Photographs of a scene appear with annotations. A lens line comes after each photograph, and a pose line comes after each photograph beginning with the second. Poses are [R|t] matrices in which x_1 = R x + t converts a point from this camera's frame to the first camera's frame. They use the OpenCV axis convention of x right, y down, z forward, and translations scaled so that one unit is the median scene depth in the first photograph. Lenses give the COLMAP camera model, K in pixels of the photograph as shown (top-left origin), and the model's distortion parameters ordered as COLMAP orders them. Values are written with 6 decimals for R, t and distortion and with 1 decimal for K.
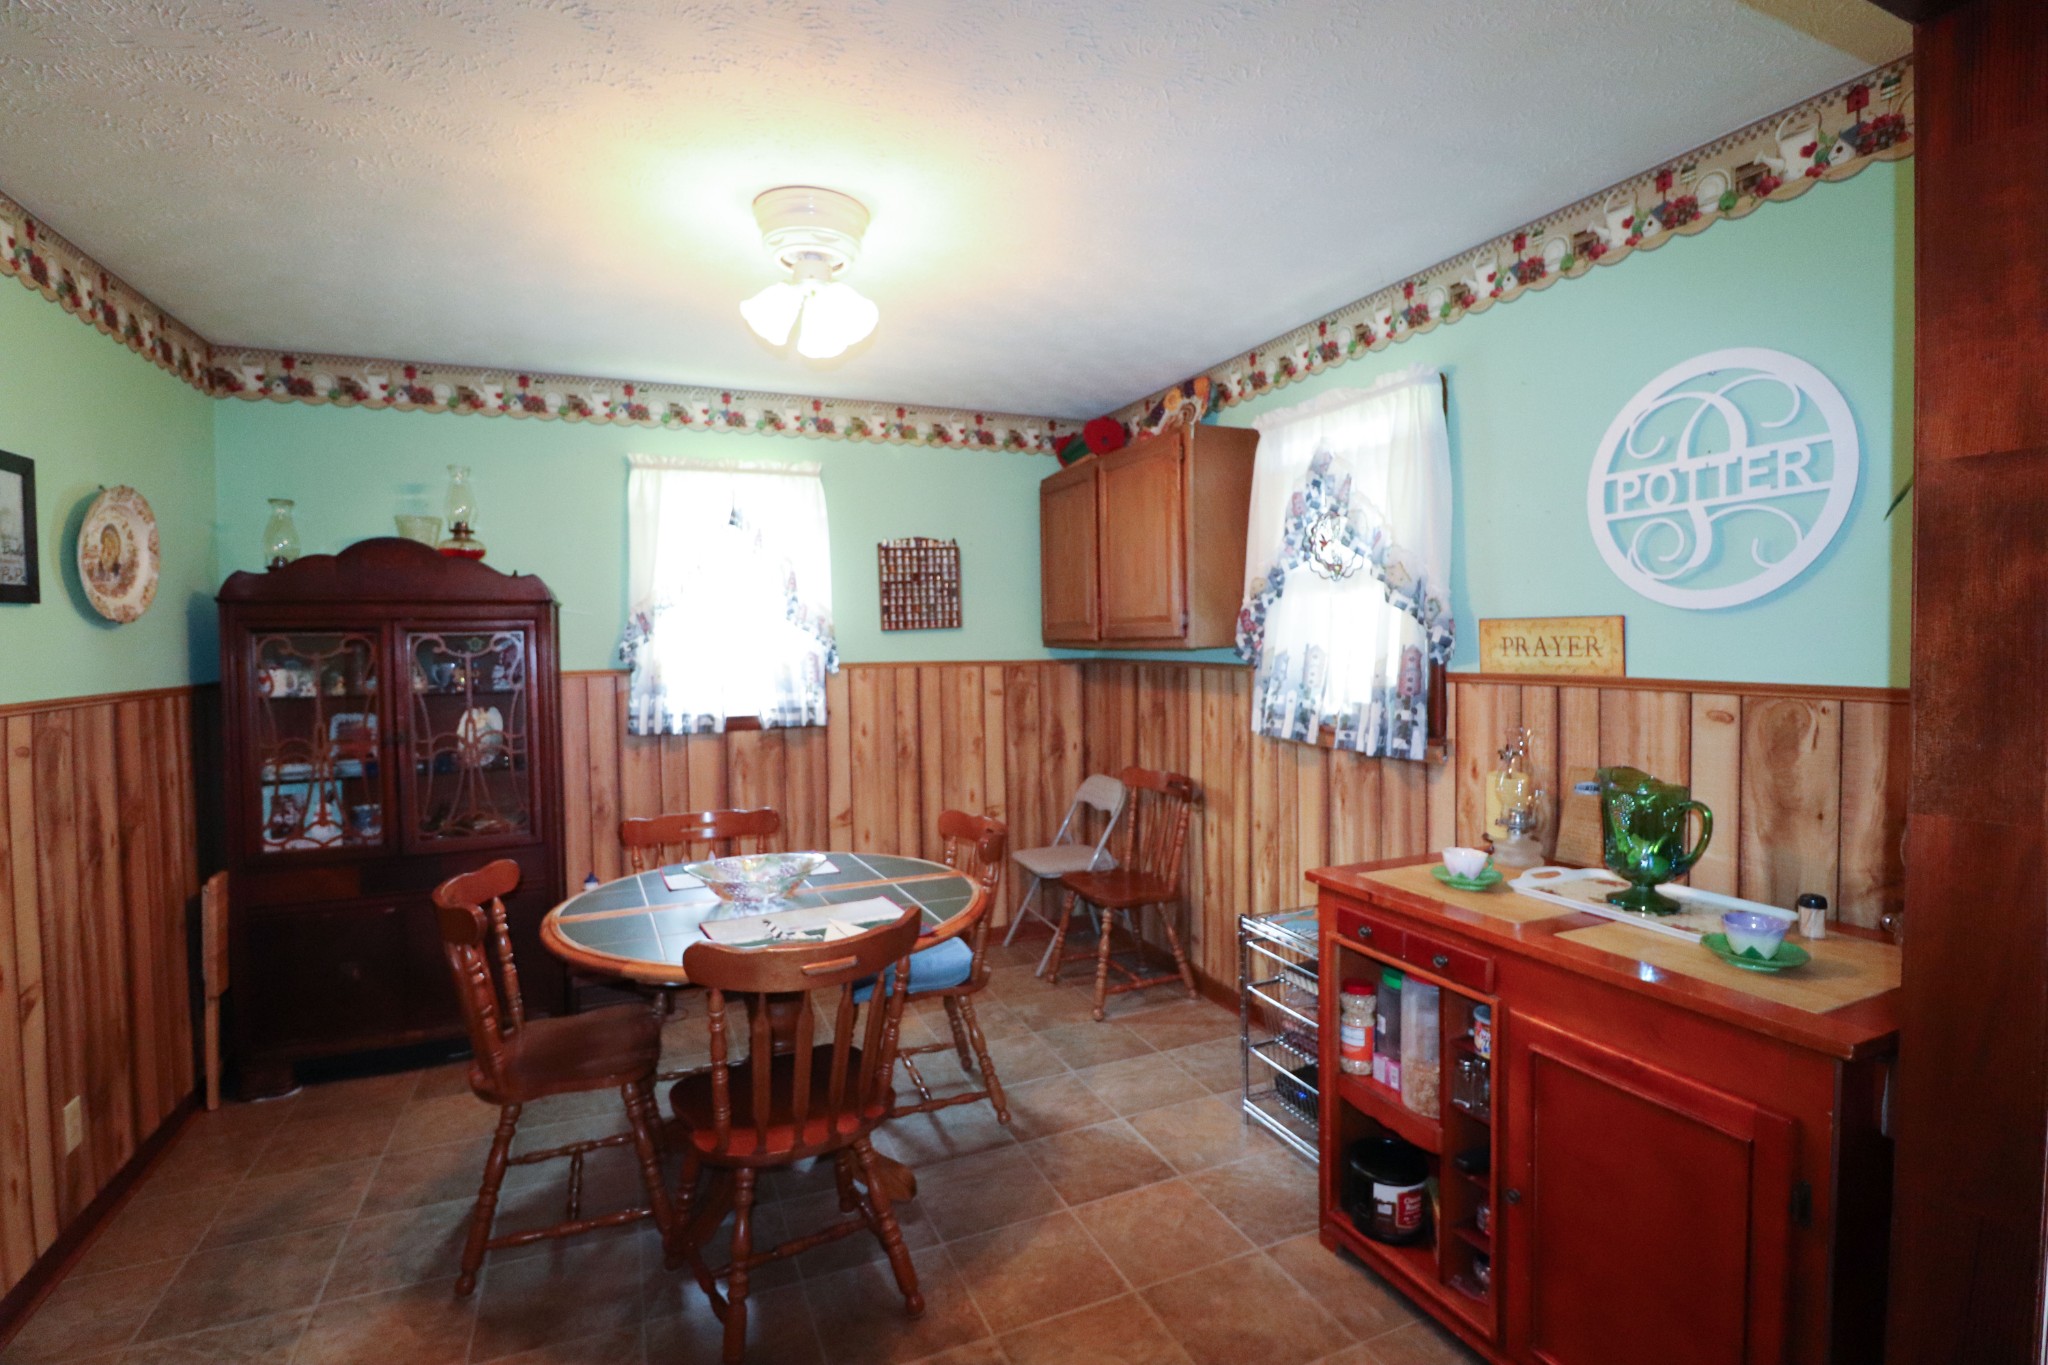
lens RADIAL K [[962.5, 0, 1023.7], [0, 962.5, 668.2], [0, 0, 1]] dist [-0.002930, -0.006497]
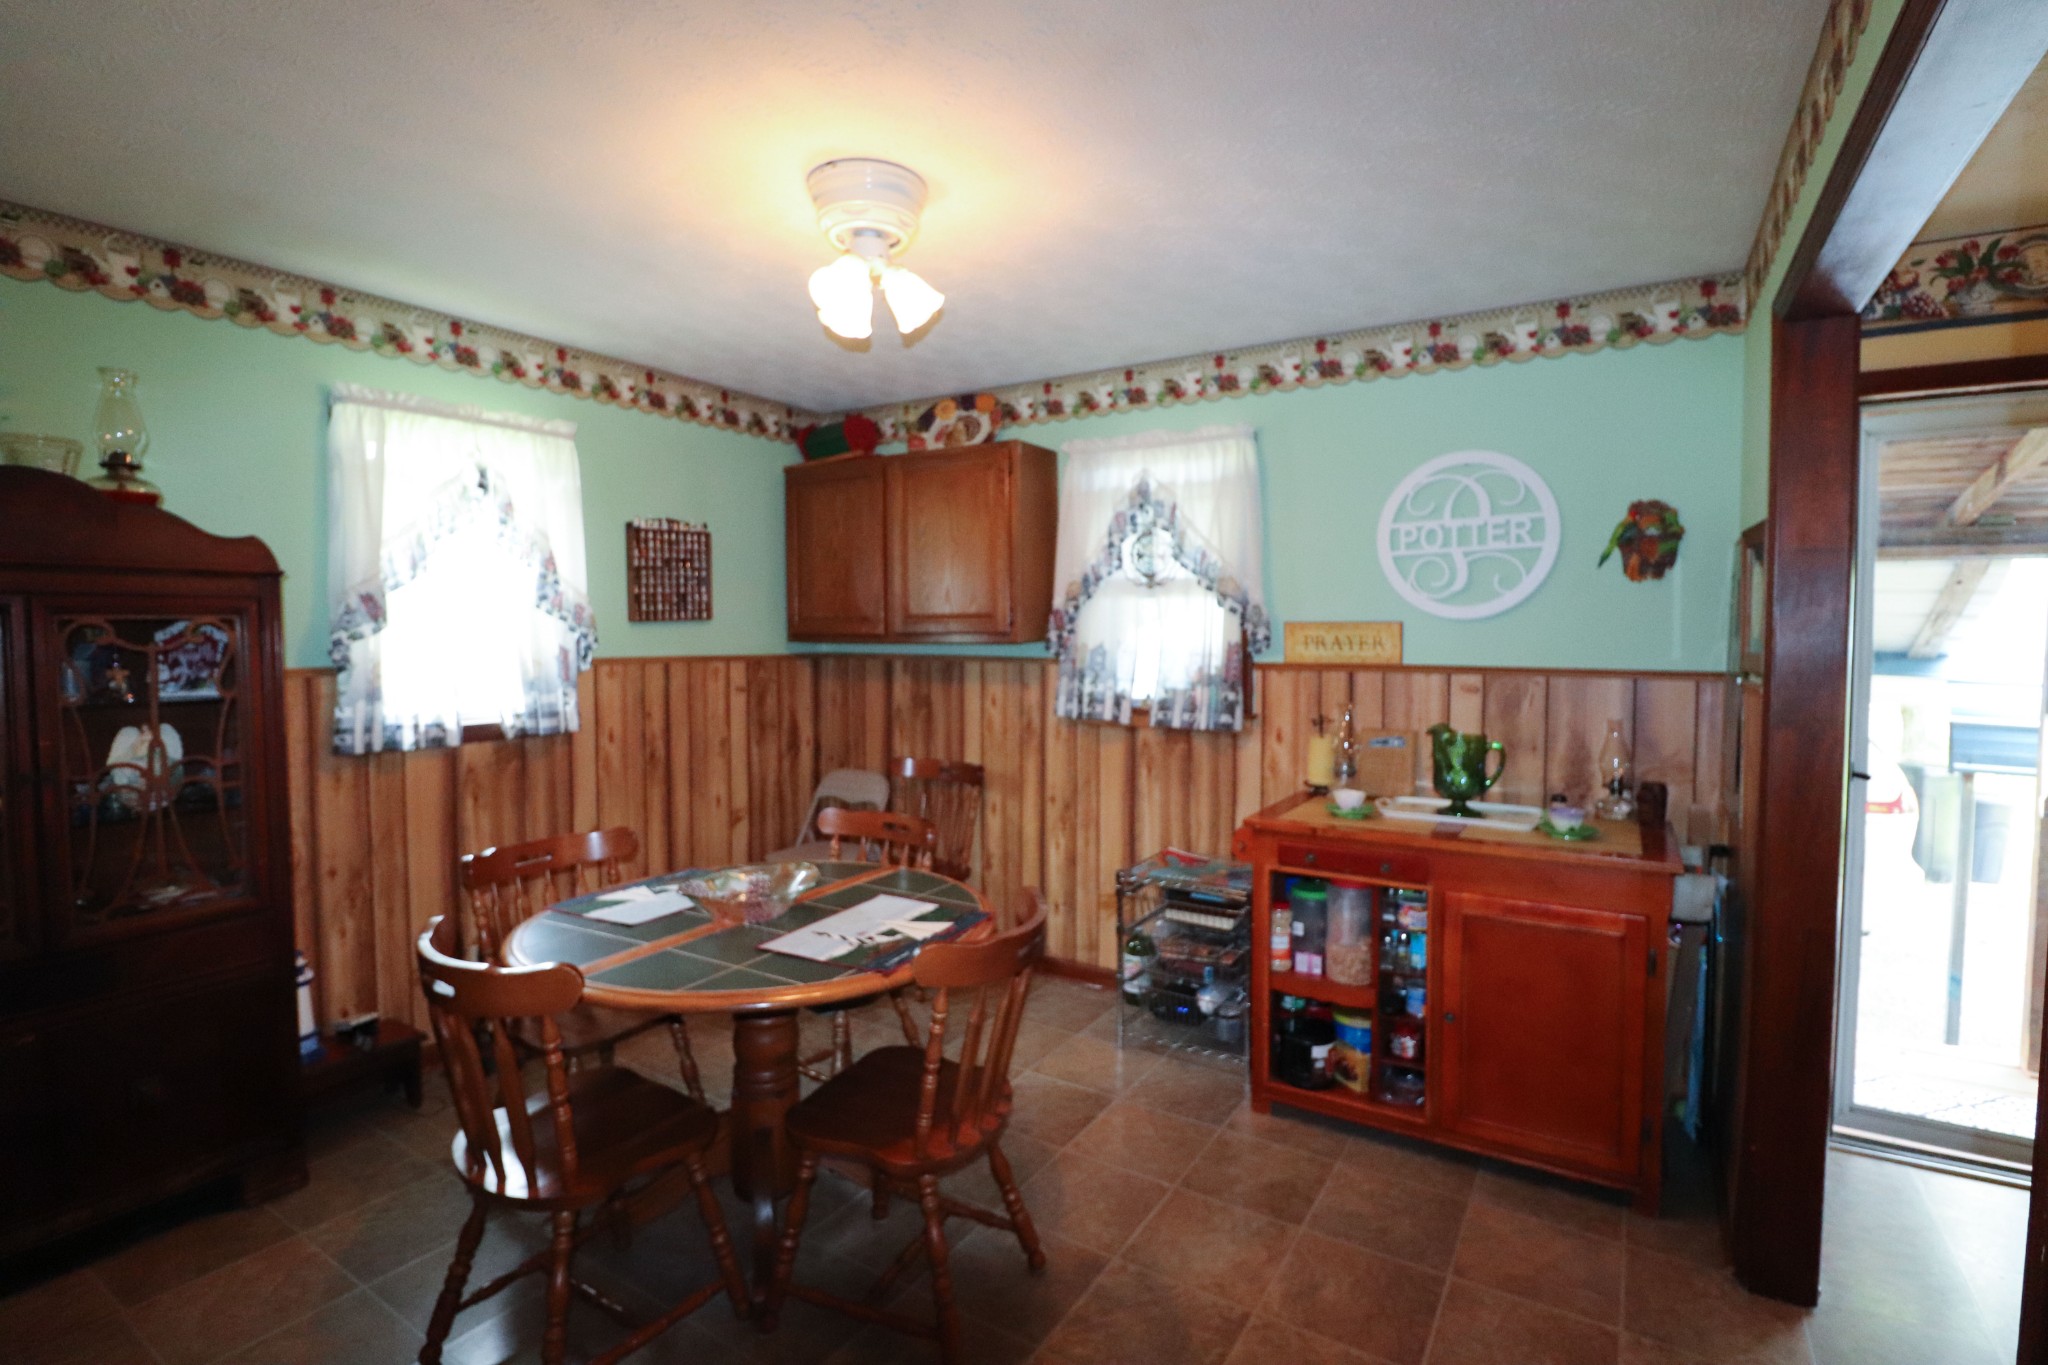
lens RADIAL K [[962.5, 0, 1042.1], [0, 962.5, 666.8], [0, 0, 1]] dist [-0.002930, -0.006497]
pose [[0.822375, -0.009176, 0.568871, -0.414364], [0.007610, 0.999958, 0.005128, 0.000879], [-0.568895, 0.000112, 0.822410, 0.072258]]
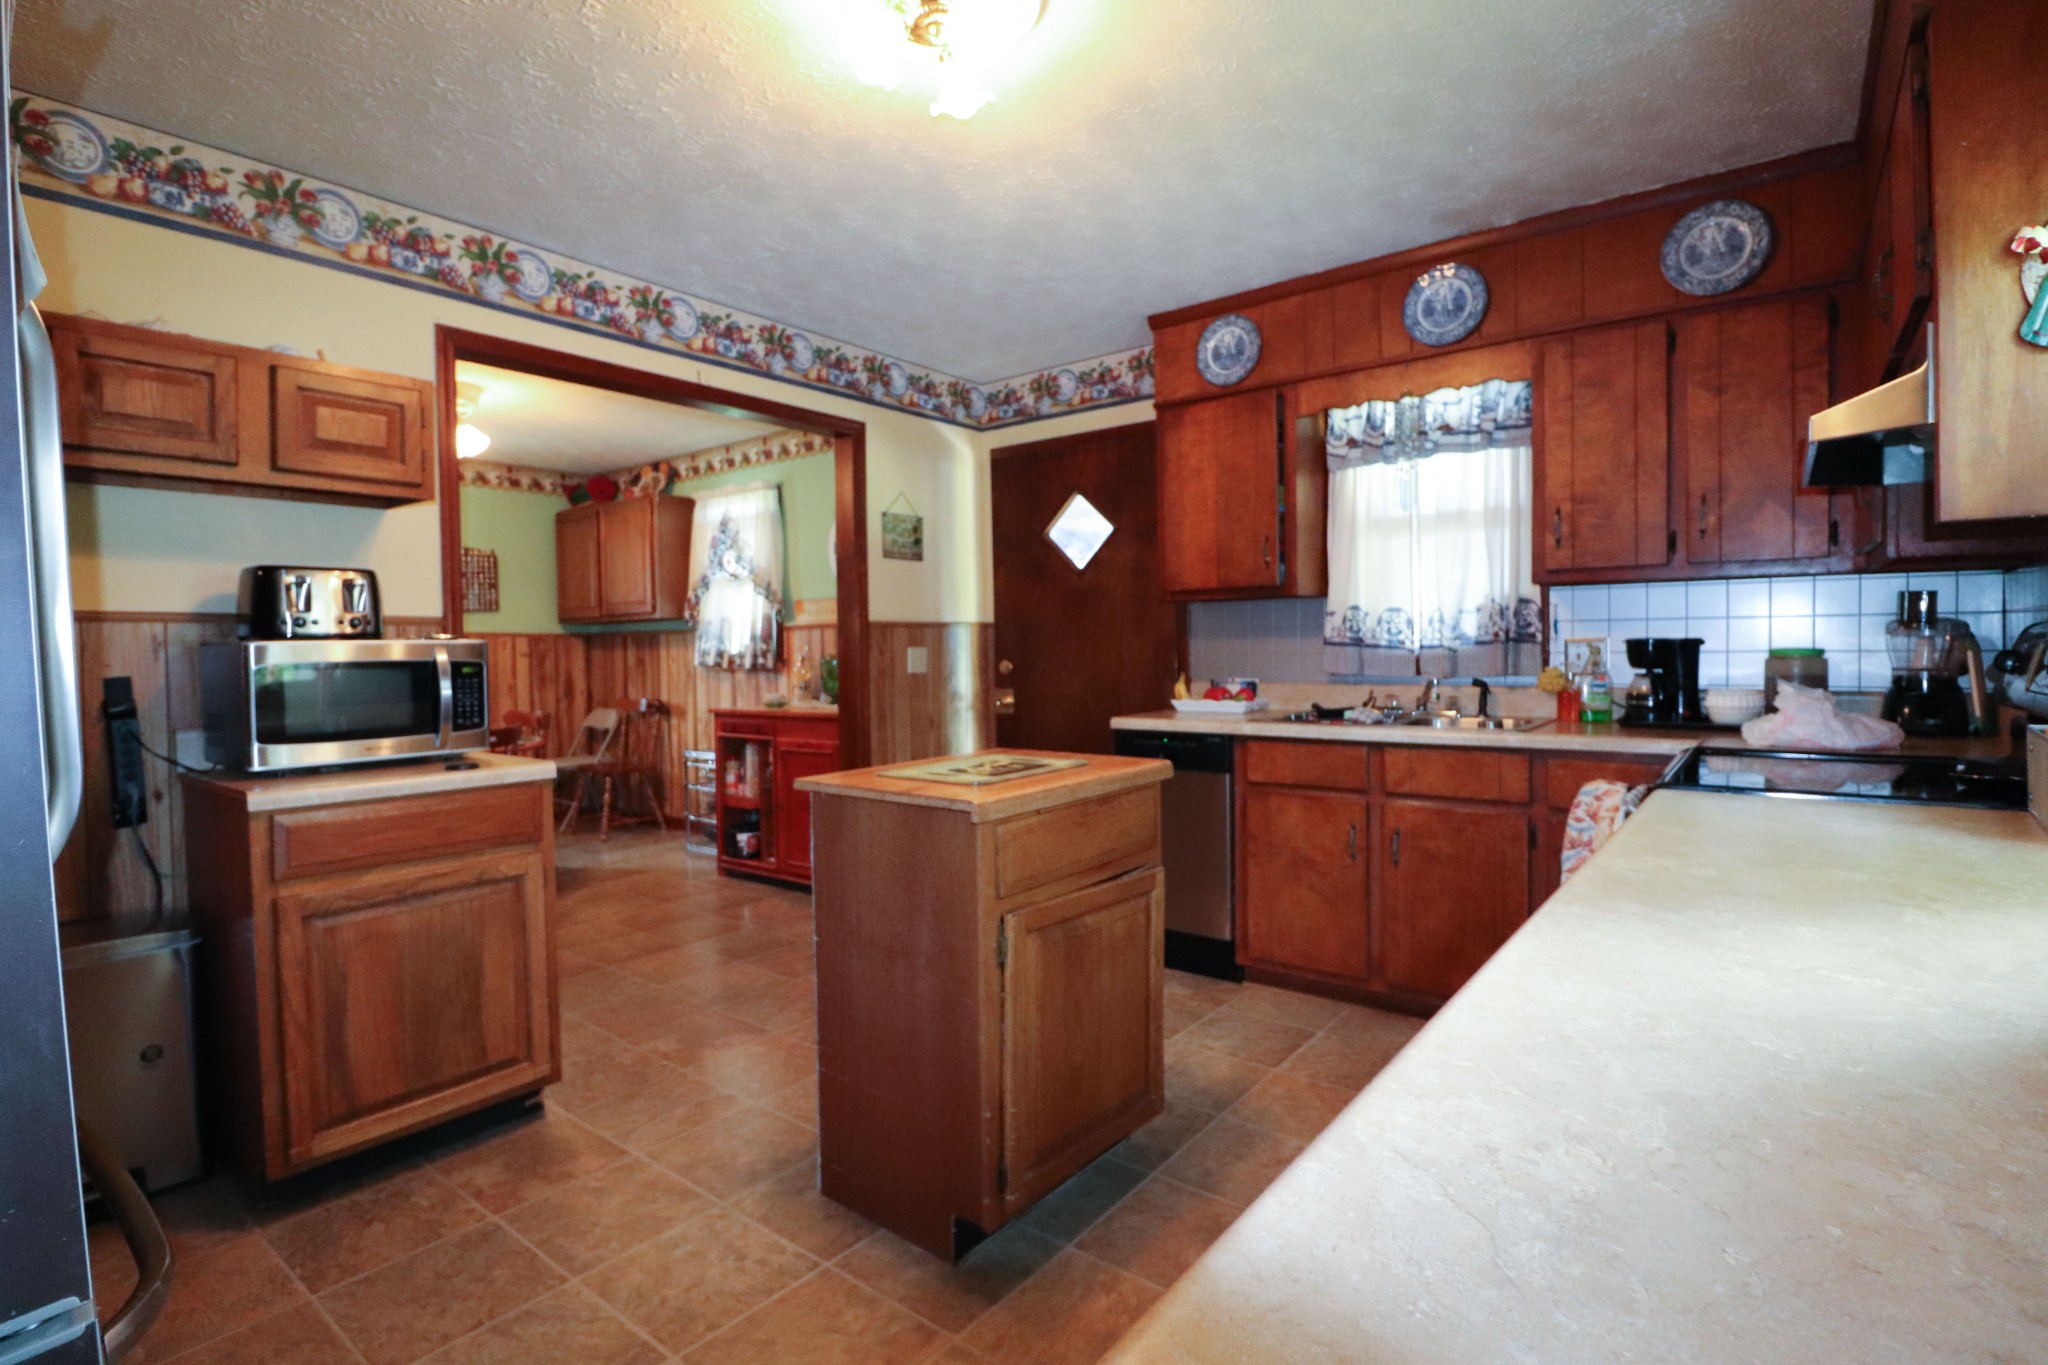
lens RADIAL K [[962.5, 0, 1006.5], [0, 962.5, 666.9], [0, 0, 1]] dist [-0.002930, -0.006497]
pose [[0.879486, -0.010444, 0.475811, -0.102385], [0.019946, 0.999690, -0.014924, 0.103794], [-0.475507, 0.022616, 0.879421, -0.834612]]
